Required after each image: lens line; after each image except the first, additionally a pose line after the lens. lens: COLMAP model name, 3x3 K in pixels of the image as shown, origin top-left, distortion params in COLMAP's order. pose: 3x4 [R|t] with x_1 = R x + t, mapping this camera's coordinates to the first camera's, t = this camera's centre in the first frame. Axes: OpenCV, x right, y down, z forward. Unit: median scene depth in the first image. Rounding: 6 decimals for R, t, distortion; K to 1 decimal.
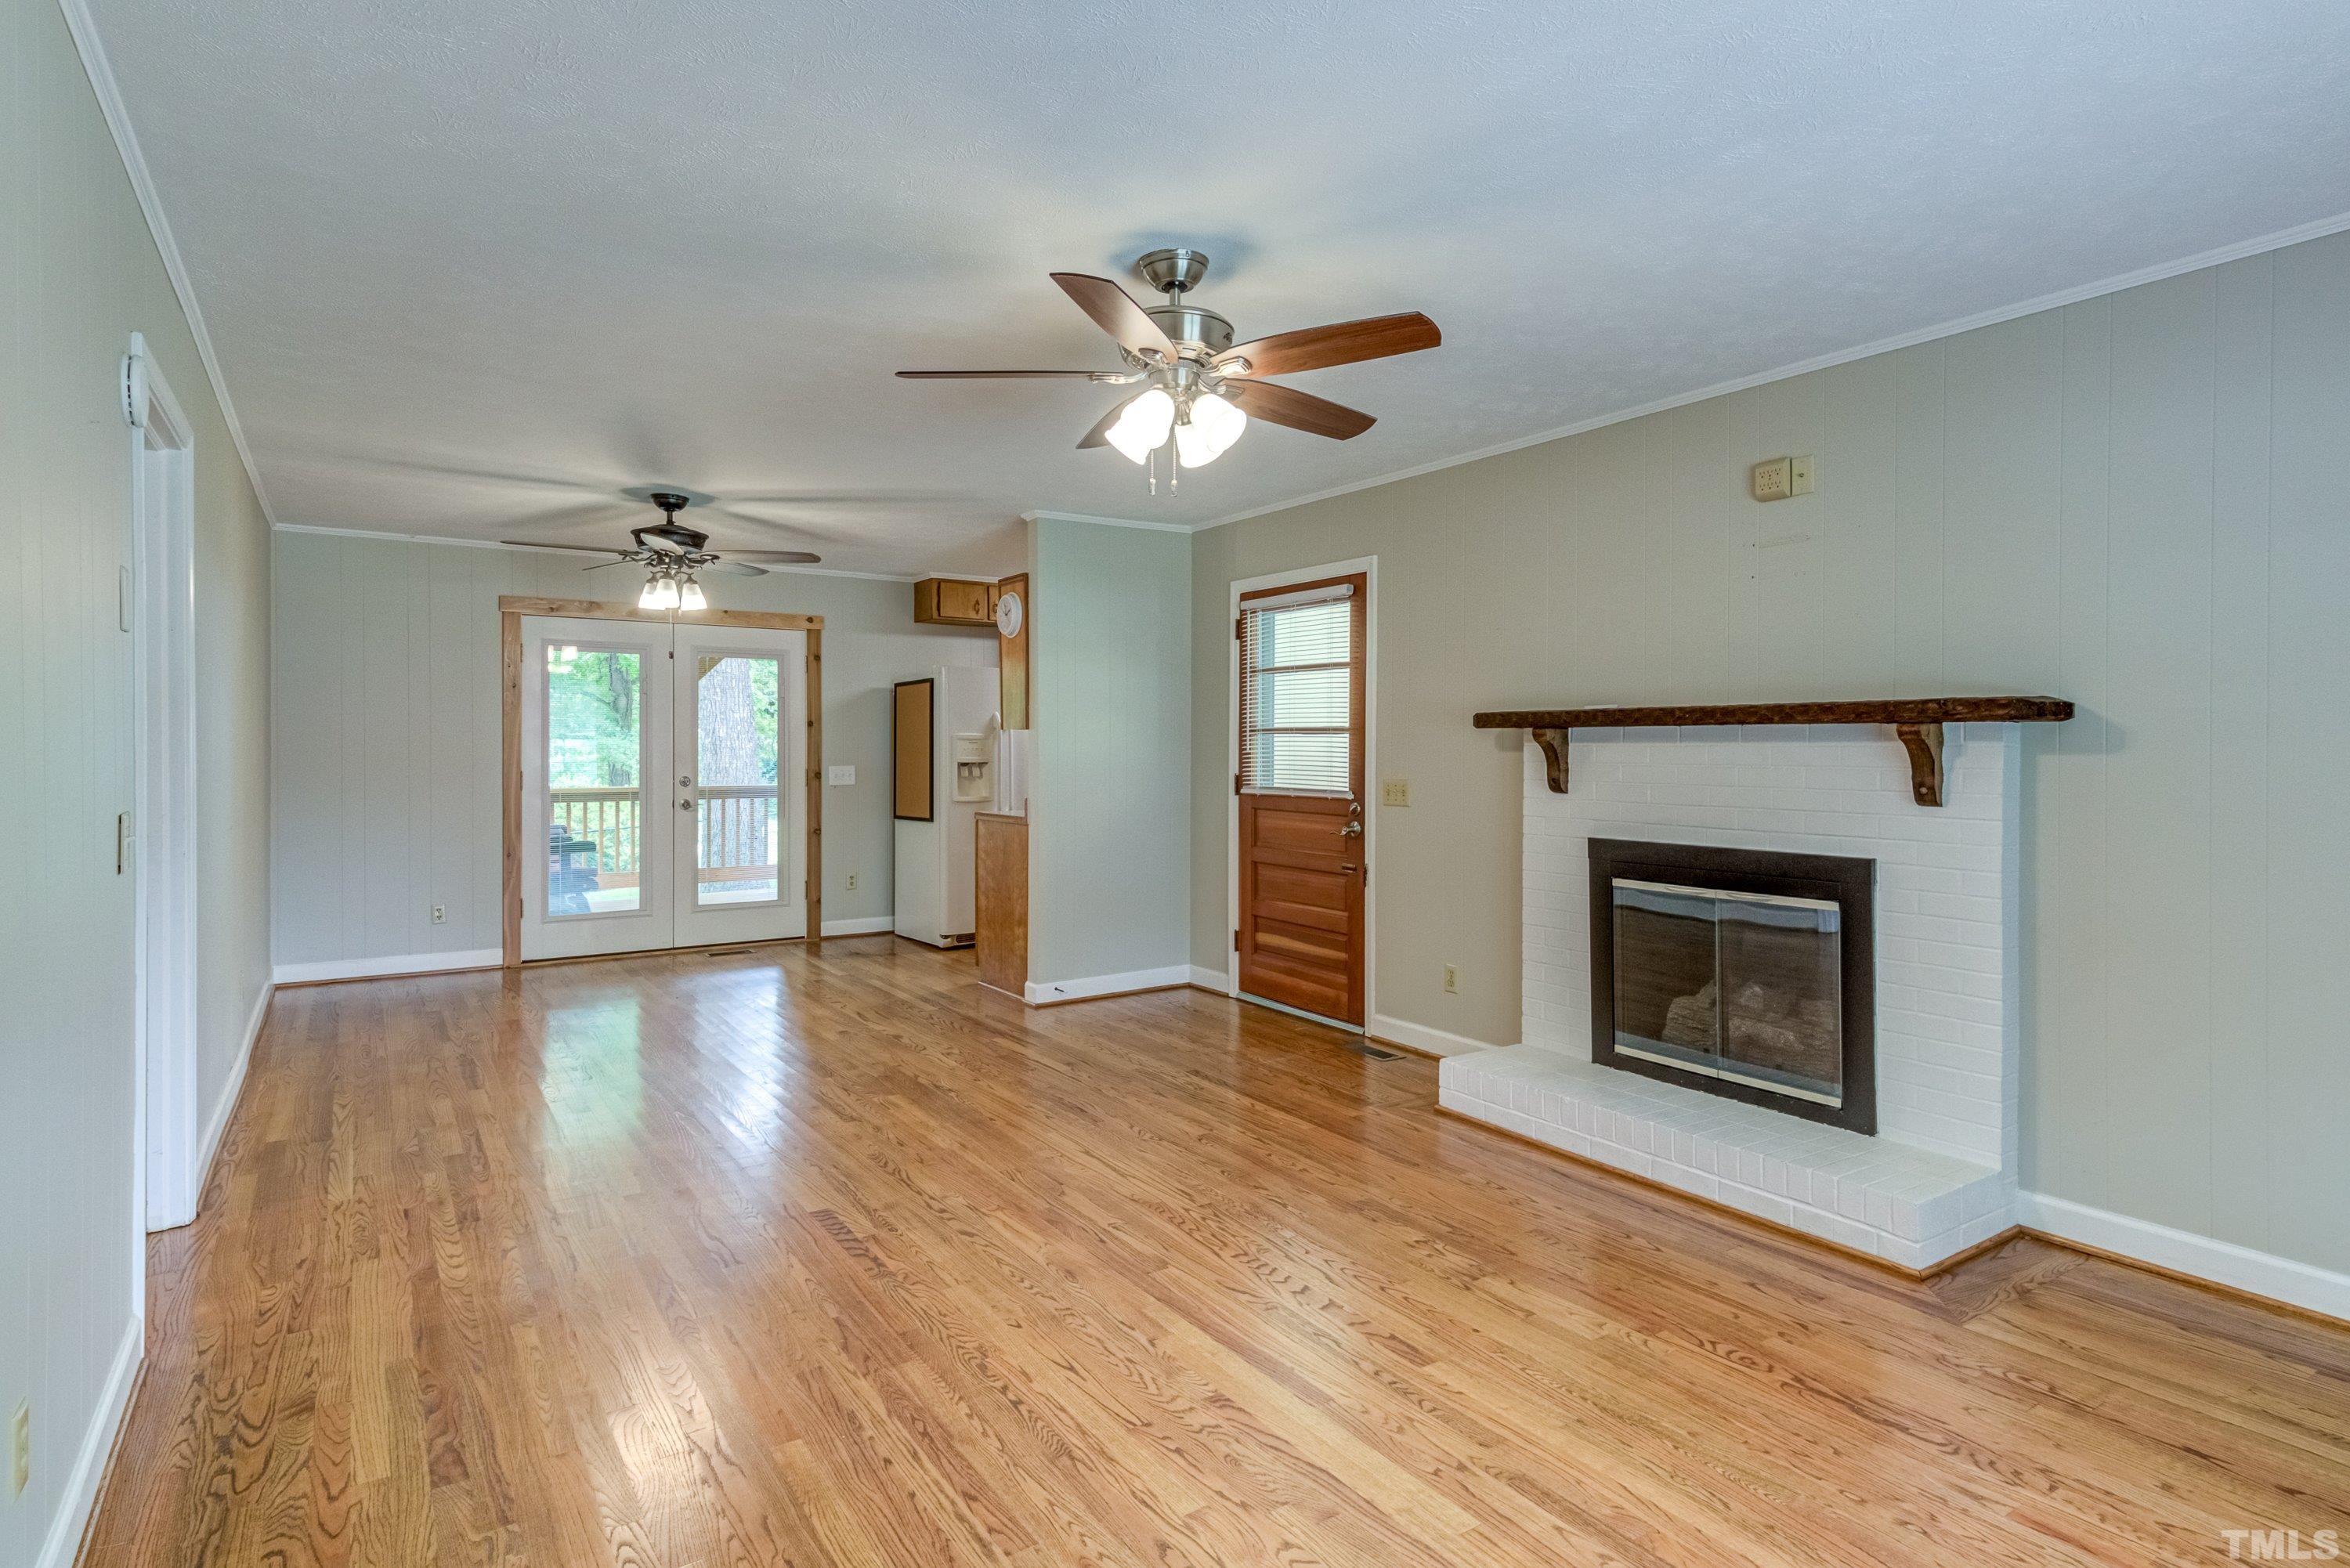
lens RADIAL K [[1196.6, 0, 1171.4], [0, 1196.6, 766.8], [0, 0, 1]] dist [0.000272, 0.000142]
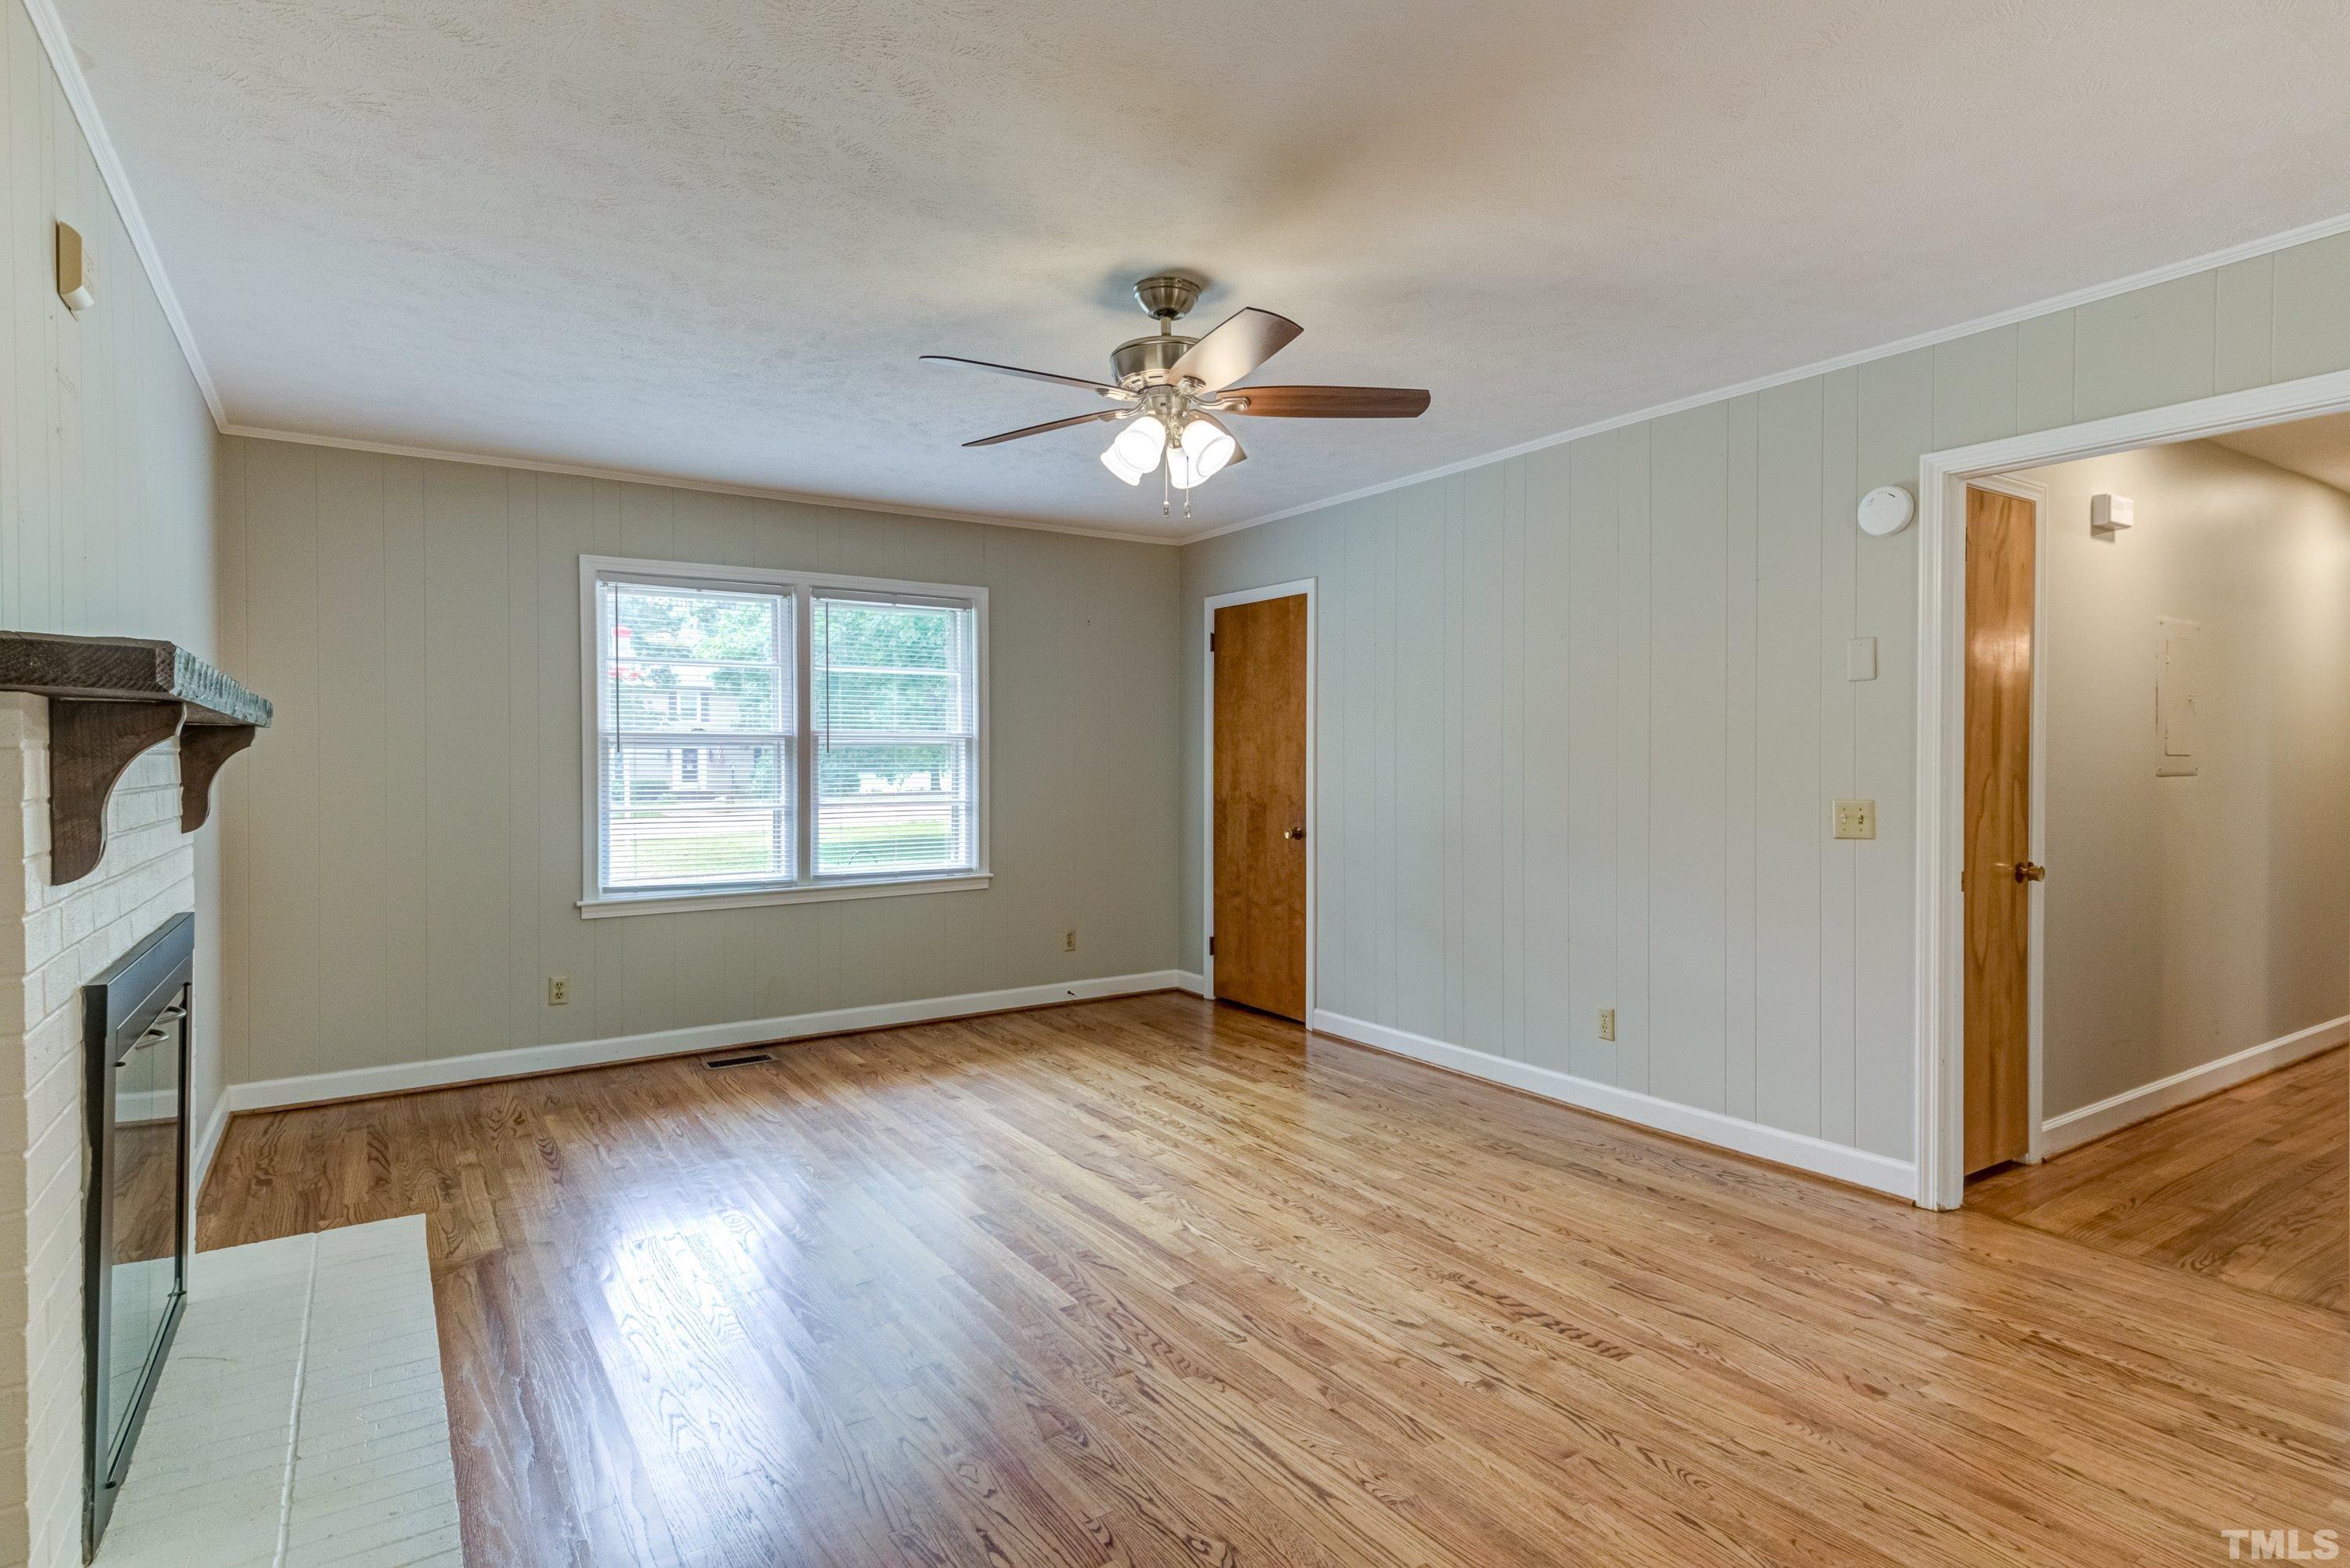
lens RADIAL K [[1196.6, 0, 1171.4], [0, 1196.6, 766.8], [0, 0, 1]] dist [0.000272, 0.000142]
pose [[-0.999995, -0.000097, 0.003046, -0.004376], [-0.000039, 0.999814, 0.019288, -0.027173], [-0.003047, 0.019288, -0.999809, 1.963750]]
